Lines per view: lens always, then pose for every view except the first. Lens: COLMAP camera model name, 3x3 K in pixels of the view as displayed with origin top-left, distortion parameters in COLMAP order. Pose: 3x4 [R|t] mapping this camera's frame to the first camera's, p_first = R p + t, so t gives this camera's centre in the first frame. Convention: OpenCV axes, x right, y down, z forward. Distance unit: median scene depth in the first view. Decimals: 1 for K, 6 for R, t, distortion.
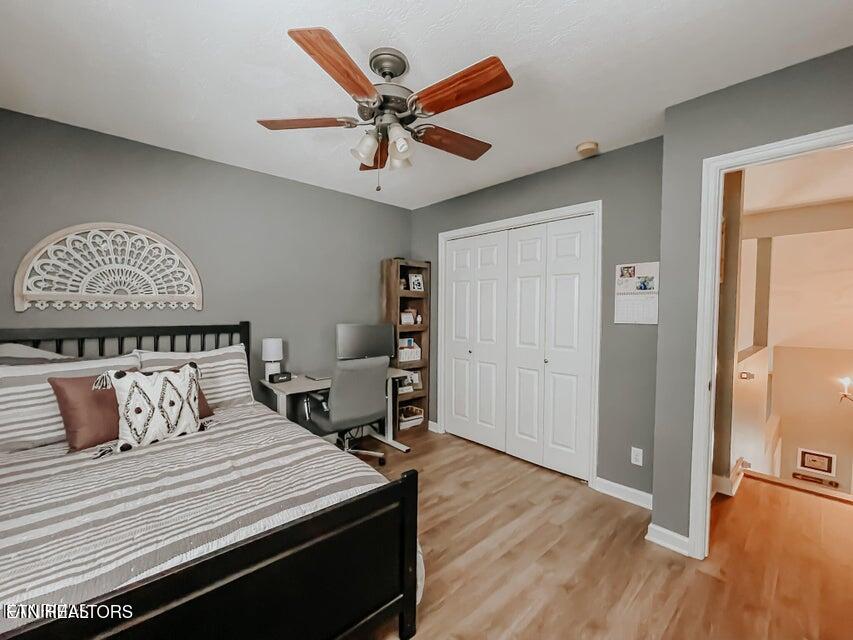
lens RADIAL K [[364.9, 0, 426.5], [0, 364.9, 320.0], [0, 0, 1]] dist [0.002345, 0.000428]
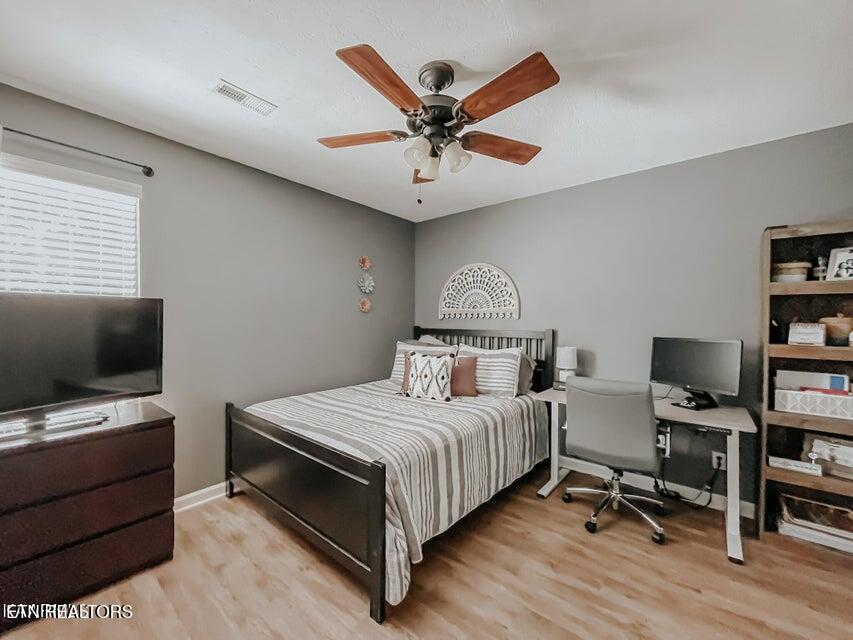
lens RADIAL K [[345.8, 0, 426.3], [0, 345.8, 321.0], [0, 0, 1]] dist [0.001611, 0.000340]
pose [[0.135723, -0.002239, -0.990744, 0.633608], [-0.036095, 0.999322, -0.007203, 0.000266], [0.990089, 0.036739, 0.135550, 0.635396]]
